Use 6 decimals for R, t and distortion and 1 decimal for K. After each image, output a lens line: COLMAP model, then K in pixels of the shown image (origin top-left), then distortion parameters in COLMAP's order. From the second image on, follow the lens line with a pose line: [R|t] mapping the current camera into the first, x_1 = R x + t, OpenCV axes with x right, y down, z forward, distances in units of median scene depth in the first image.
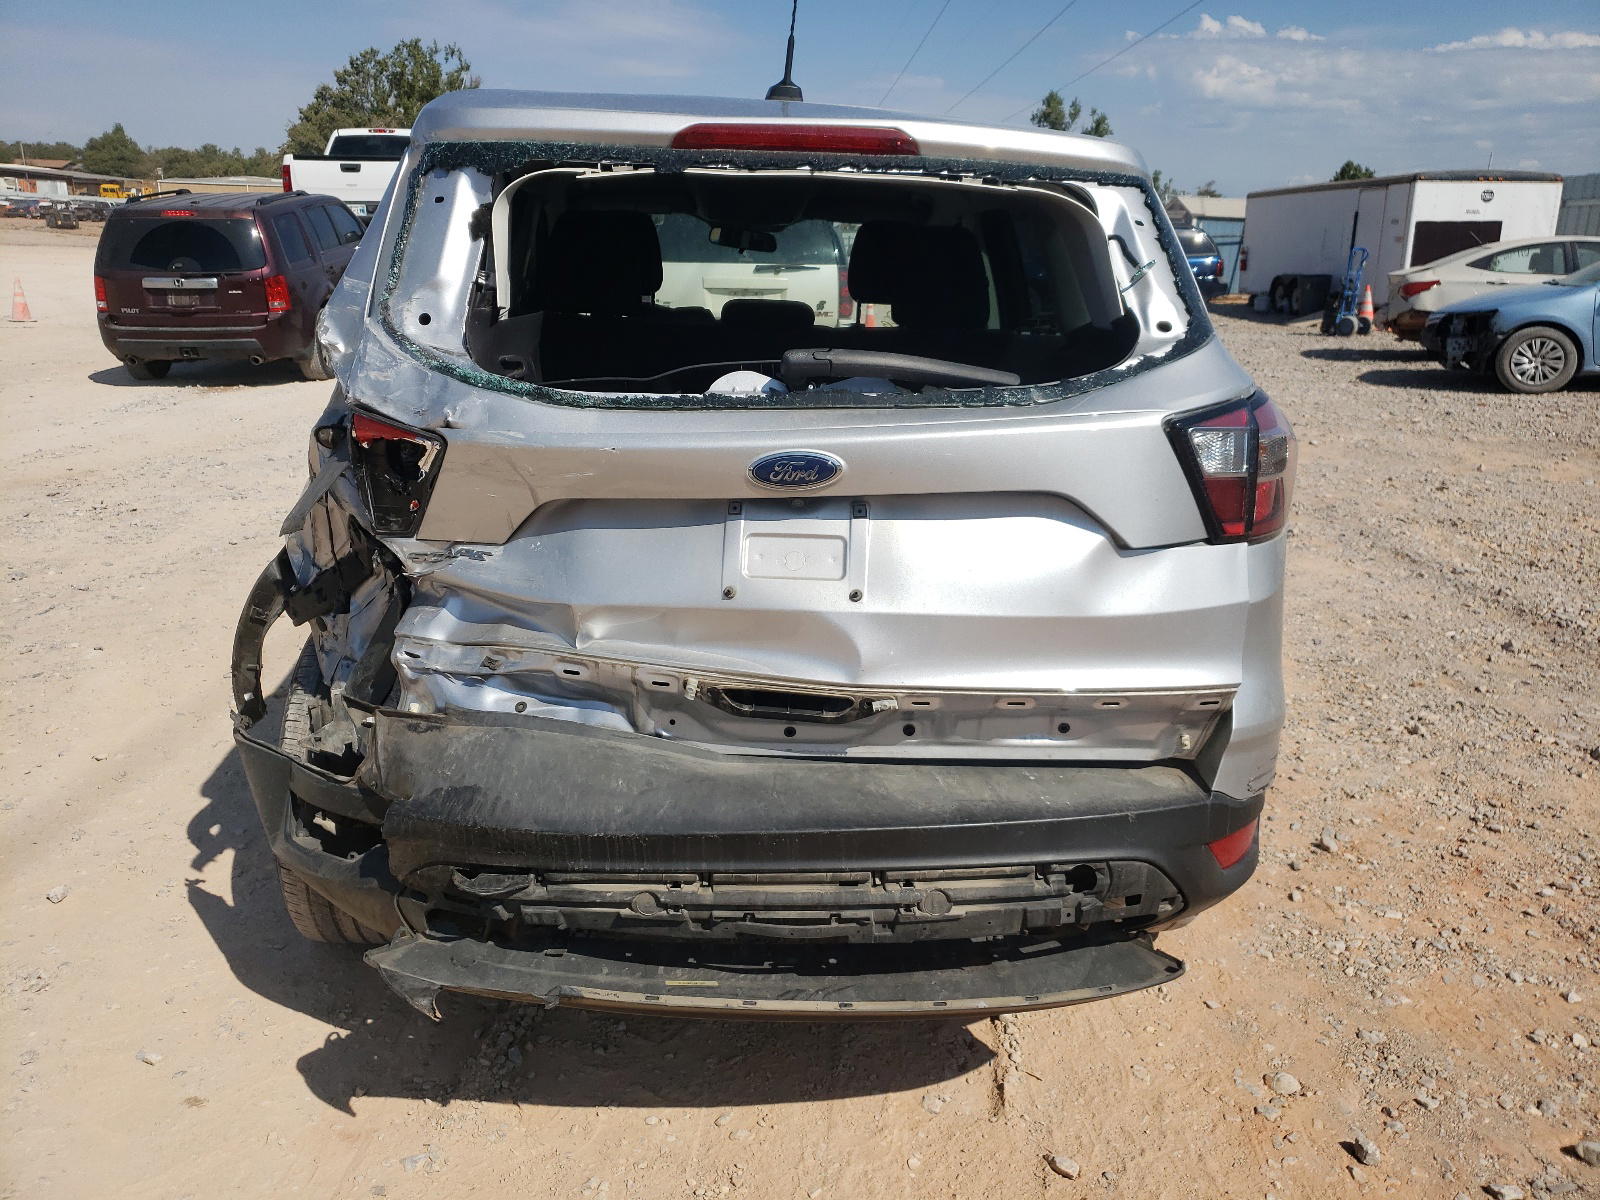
lens RADIAL K [[1241.4, 0, 804.9], [0, 1241.4, 570.6], [0, 0, 1]] dist [0.115130, -0.129887]
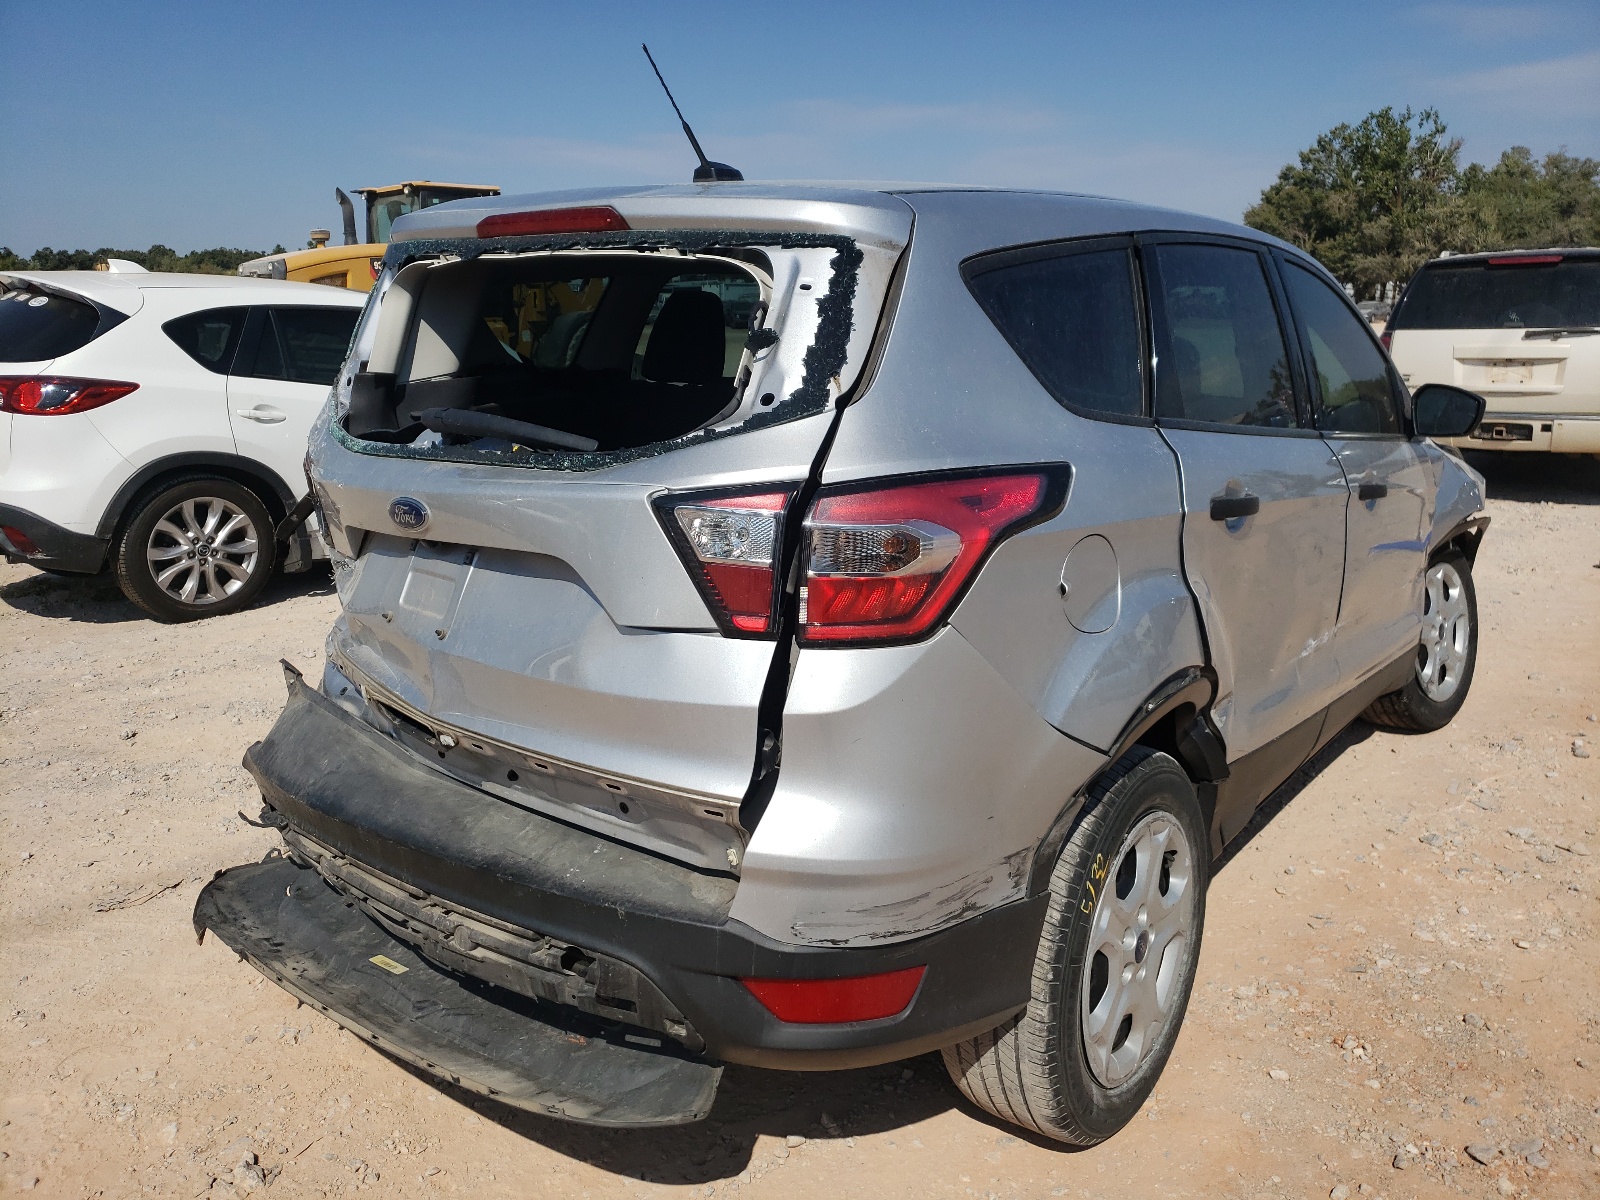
lens RADIAL K [[1244.7, 0, 809.0], [0, 1244.7, 596.8], [0, 0, 1]] dist [0.104471, -0.125798]
pose [[0.753850, 0.116263, -0.646679, 0.926631], [-0.141162, 0.989896, 0.013412, -0.069059], [0.641704, 0.081176, 0.762645, 0.341735]]
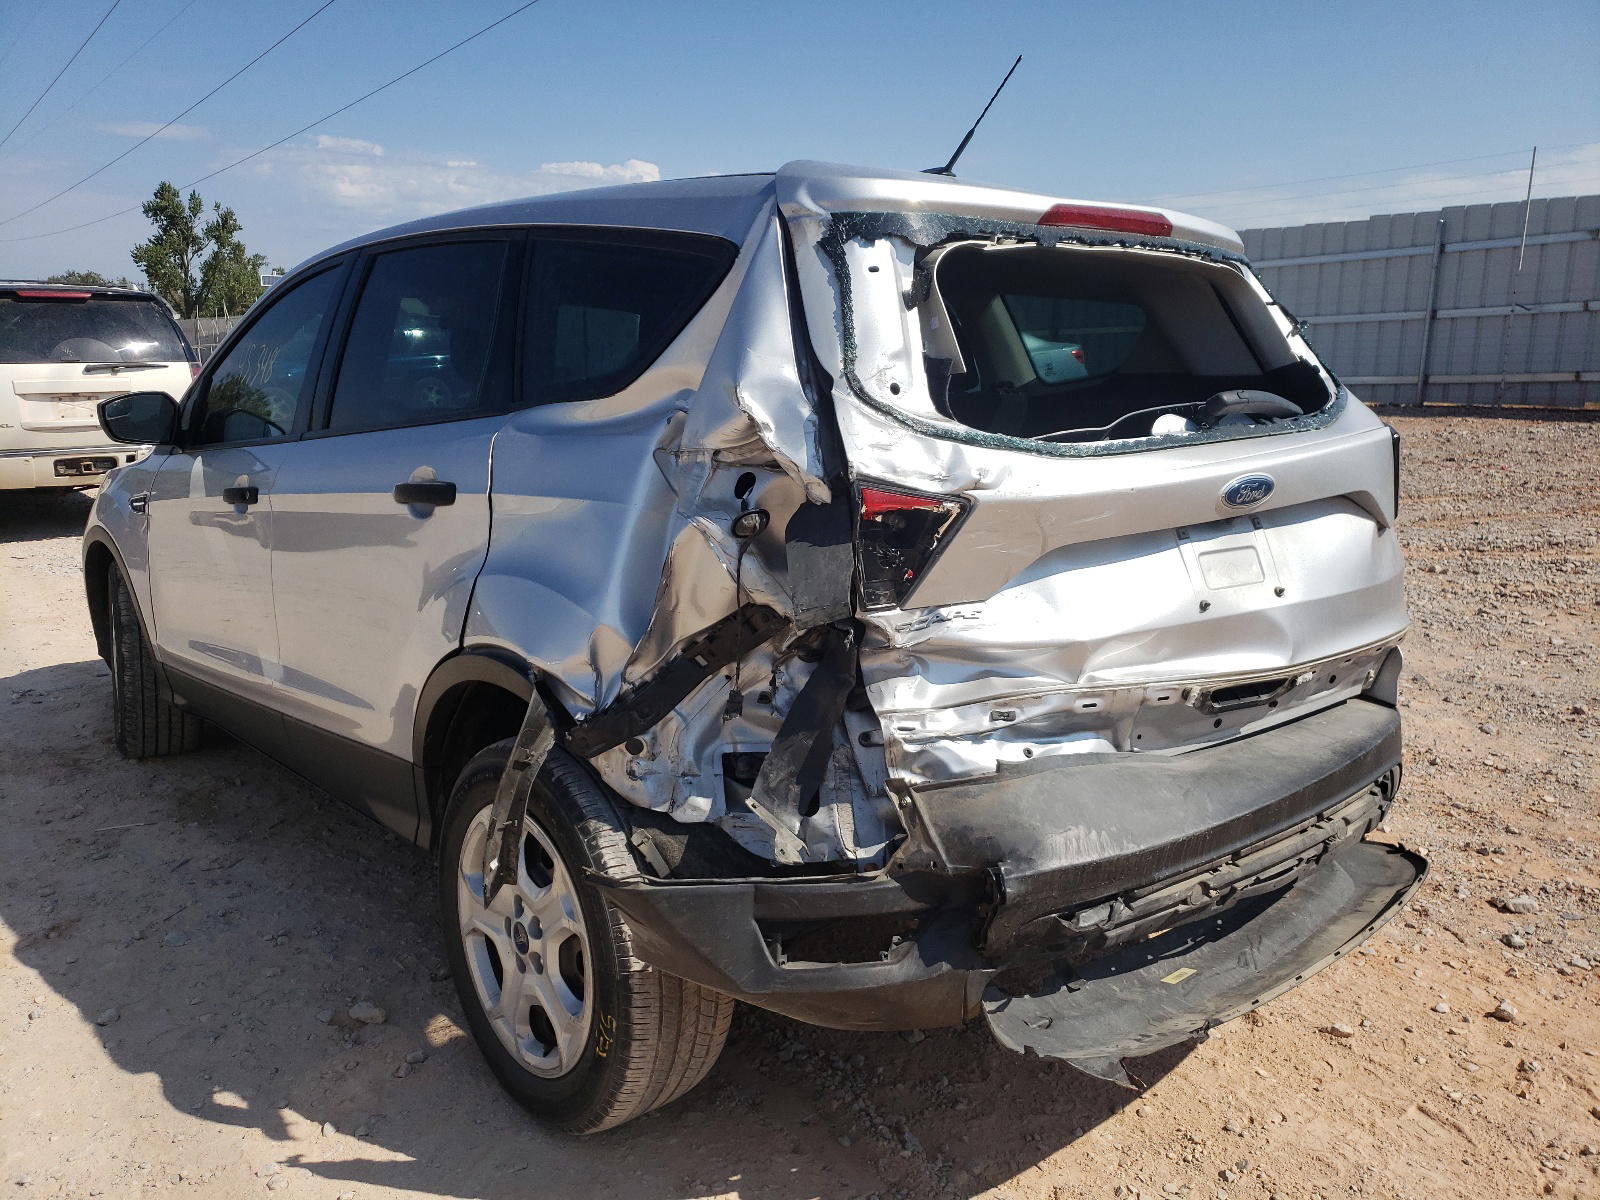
lens RADIAL K [[1244.7, 0, 809.0], [0, 1244.7, 596.8], [0, 0, 1]] dist [0.104471, -0.125798]
pose [[0.795024, -0.138204, 0.590624, -0.976767], [0.170821, 0.985302, 0.000620, -0.050420], [-0.582028, 0.100398, 0.806947, 0.263327]]
